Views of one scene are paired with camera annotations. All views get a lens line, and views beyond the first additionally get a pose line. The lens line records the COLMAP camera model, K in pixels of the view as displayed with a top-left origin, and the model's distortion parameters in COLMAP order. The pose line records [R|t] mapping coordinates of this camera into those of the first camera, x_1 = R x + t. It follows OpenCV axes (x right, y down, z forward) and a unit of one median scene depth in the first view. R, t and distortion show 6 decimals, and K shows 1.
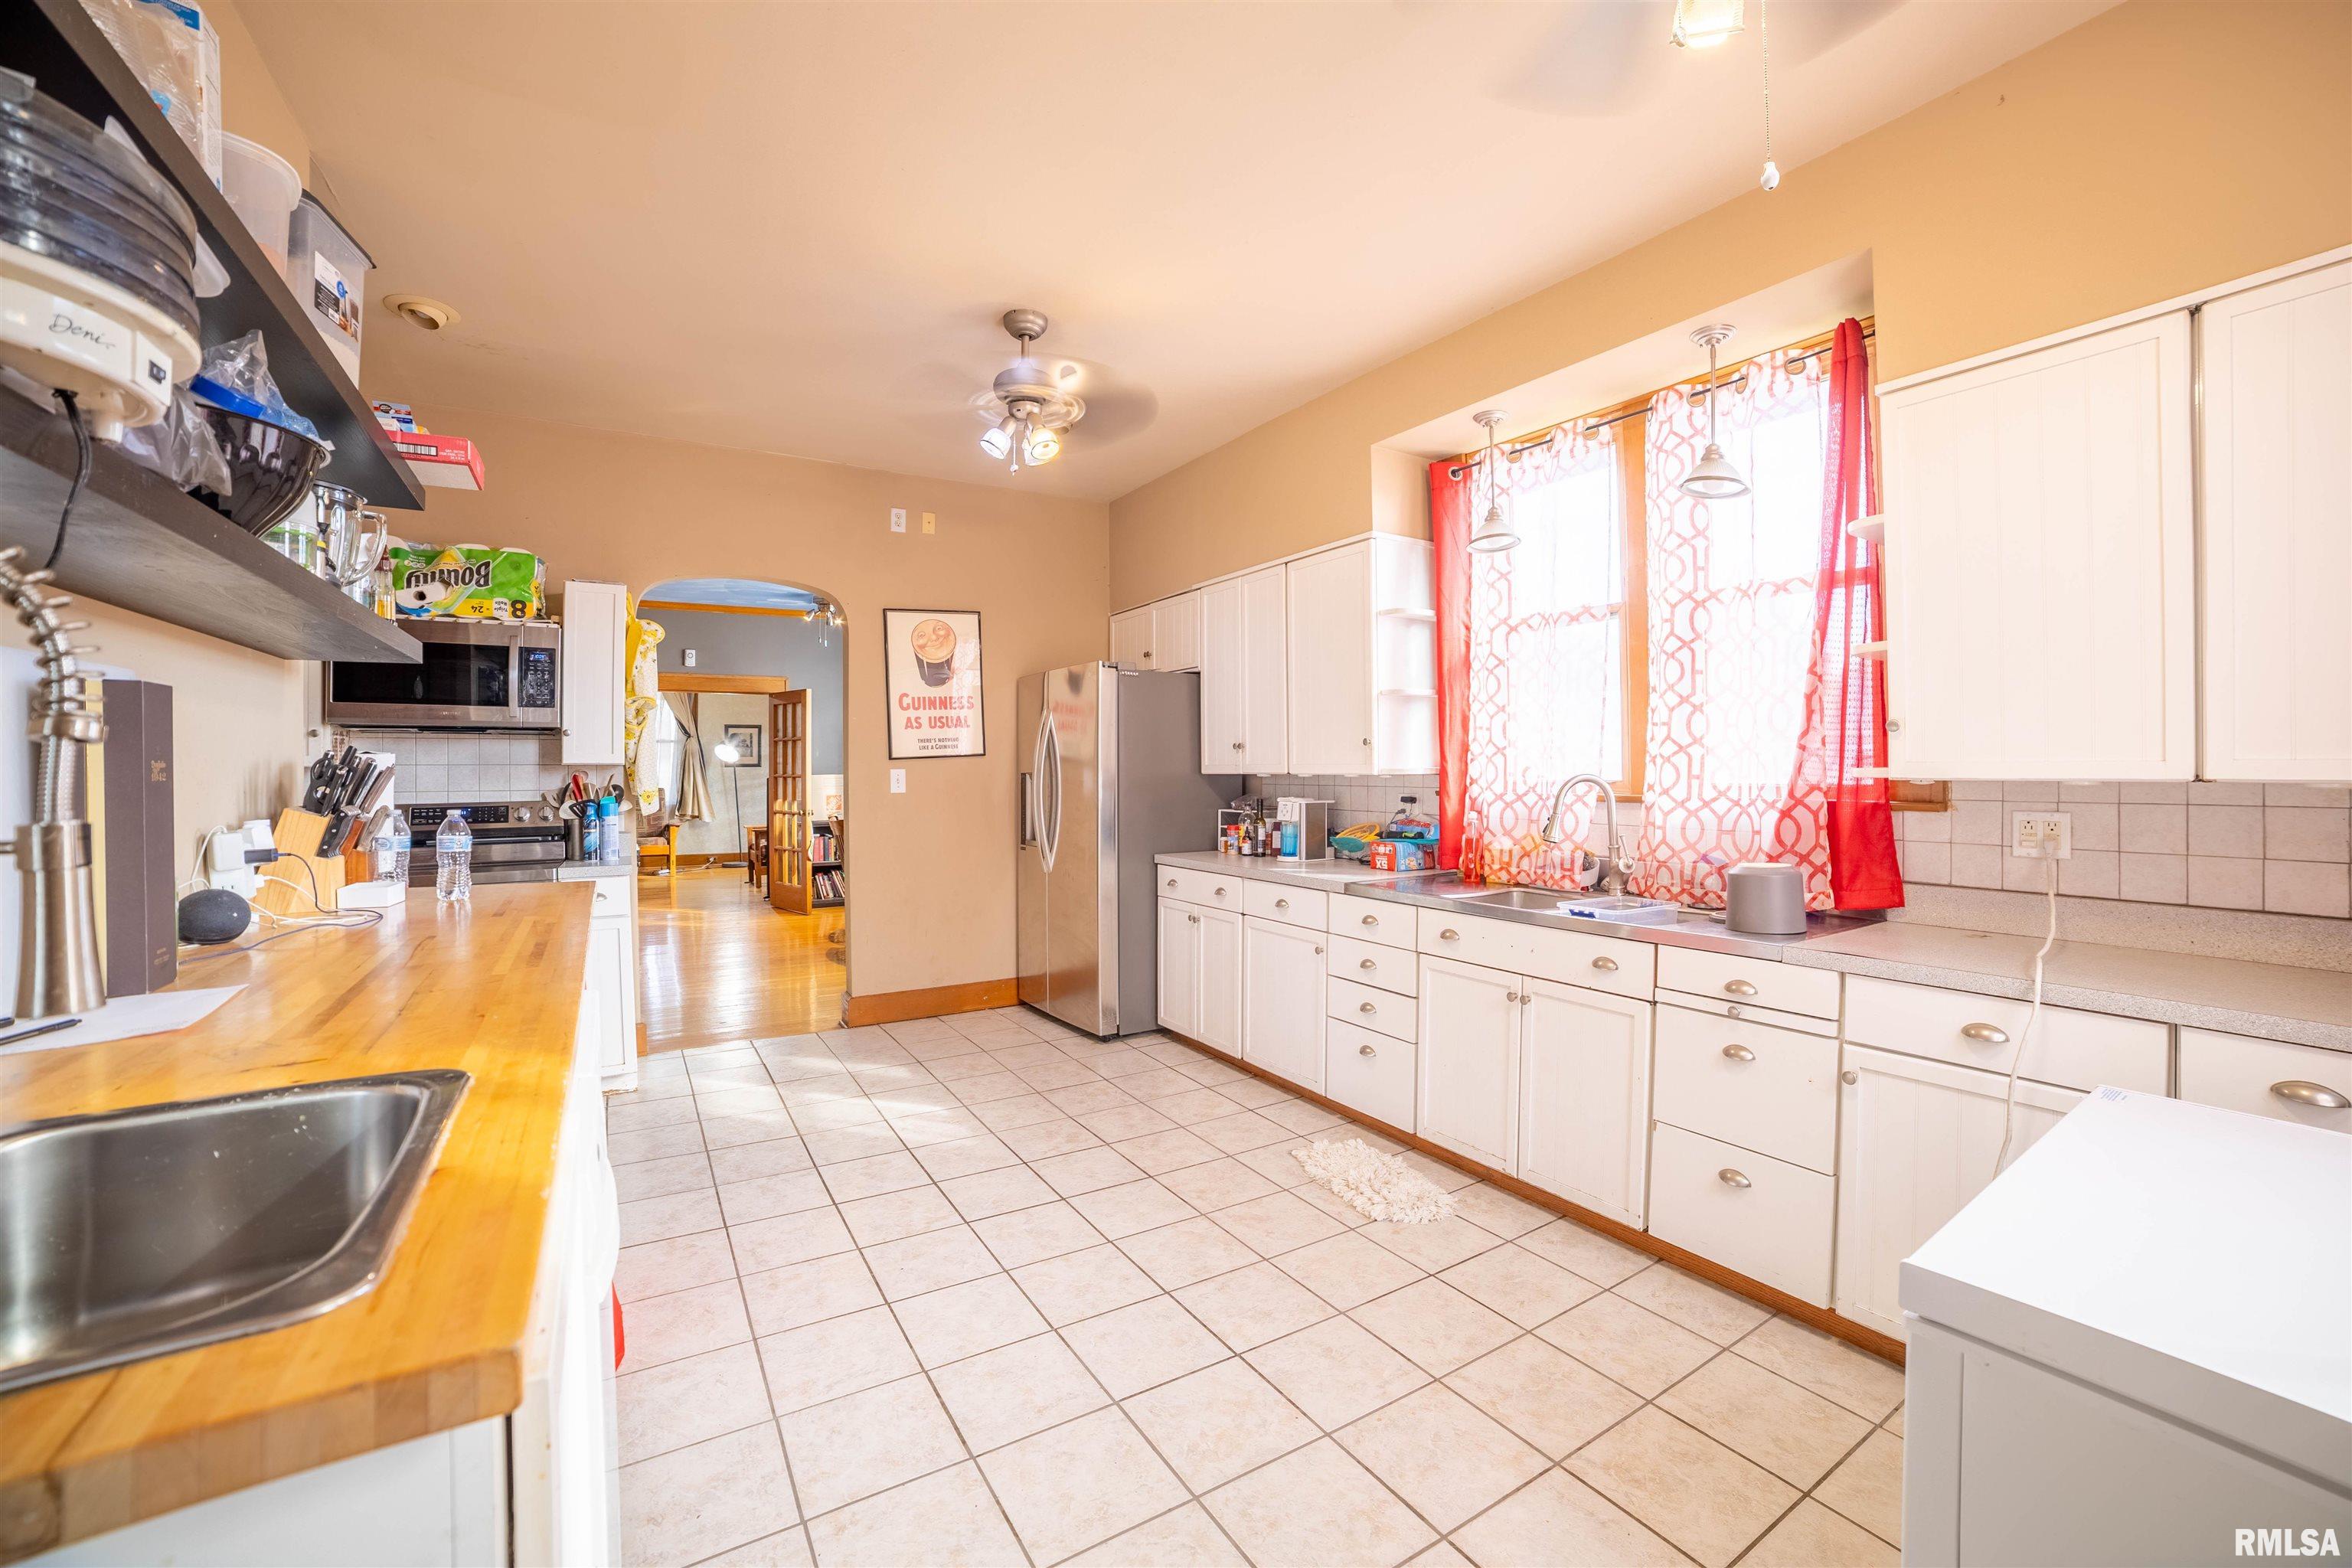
lens RADIAL K [[890.2, 0, 1178.3], [0, 890.2, 770.0], [0, 0, 1]] dist [-0.032645, 0.012999]
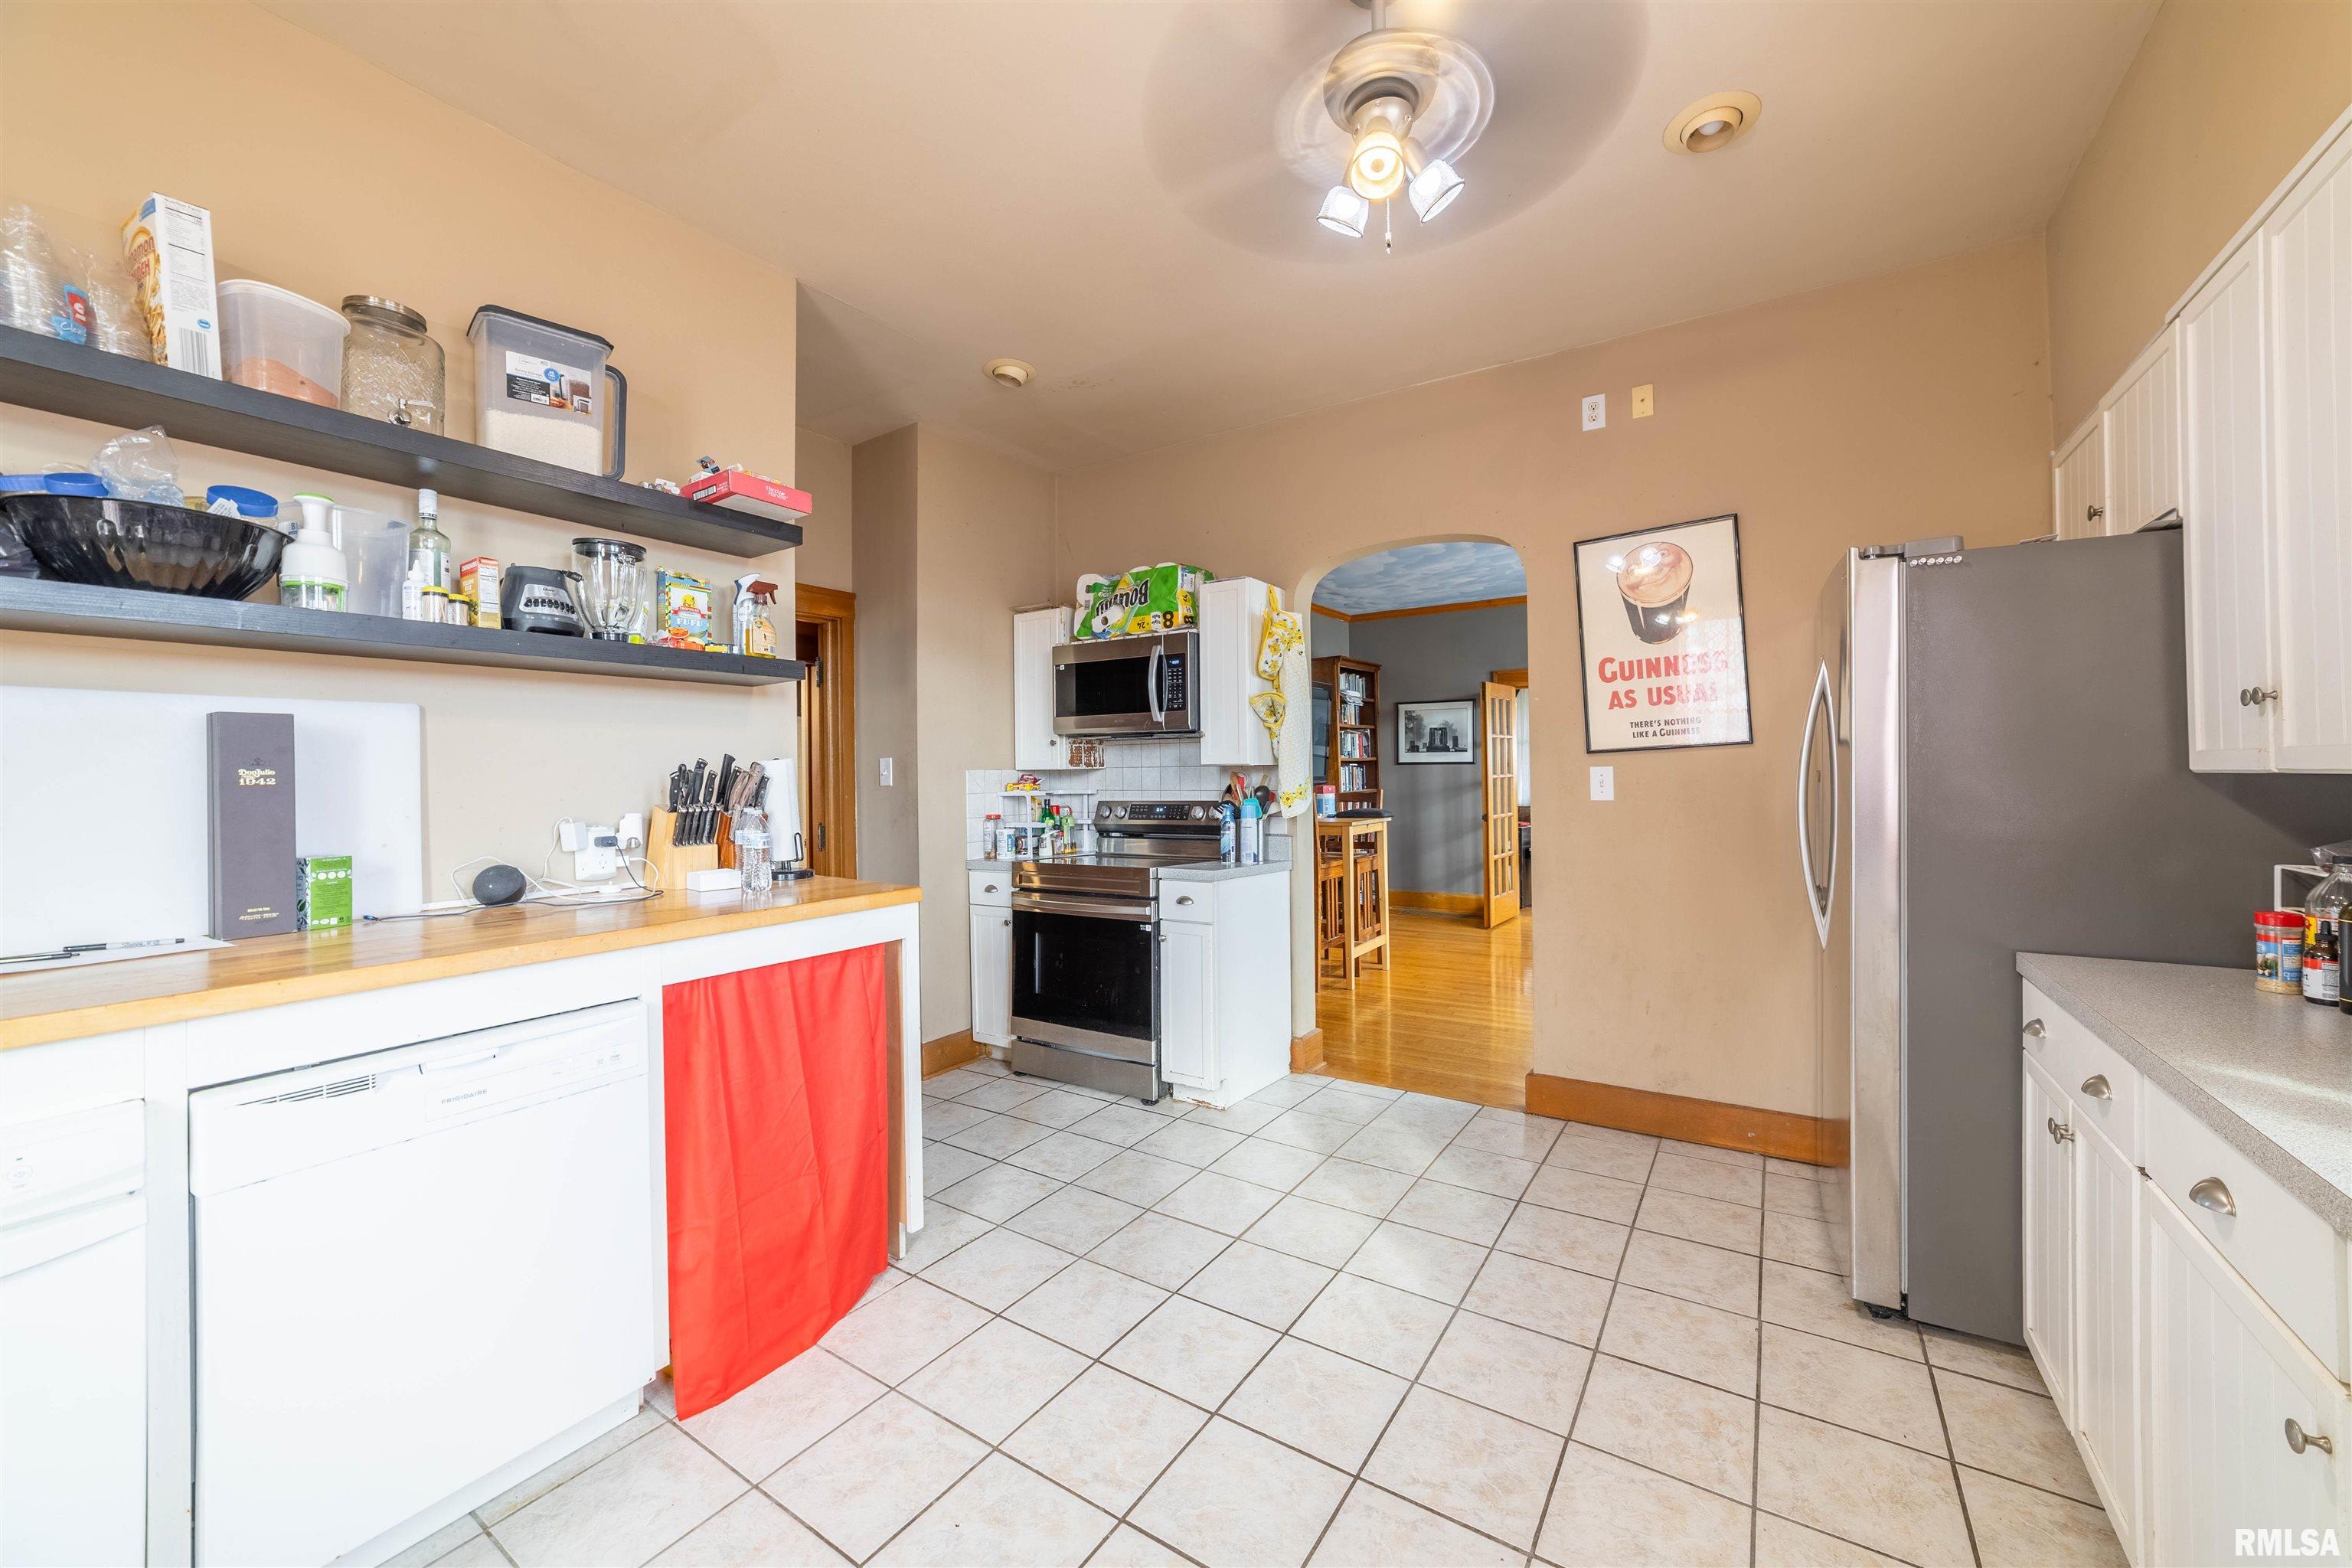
lens RADIAL K [[890.2, 0, 1178.3], [0, 890.2, 770.0], [0, 0, 1]] dist [-0.032645, 0.012999]
pose [[0.450736, -0.005697, -0.892639, 0.194891], [0.006444, 0.999974, -0.003128, 0.002029], [0.892634, -0.004342, 0.450761, 0.477122]]
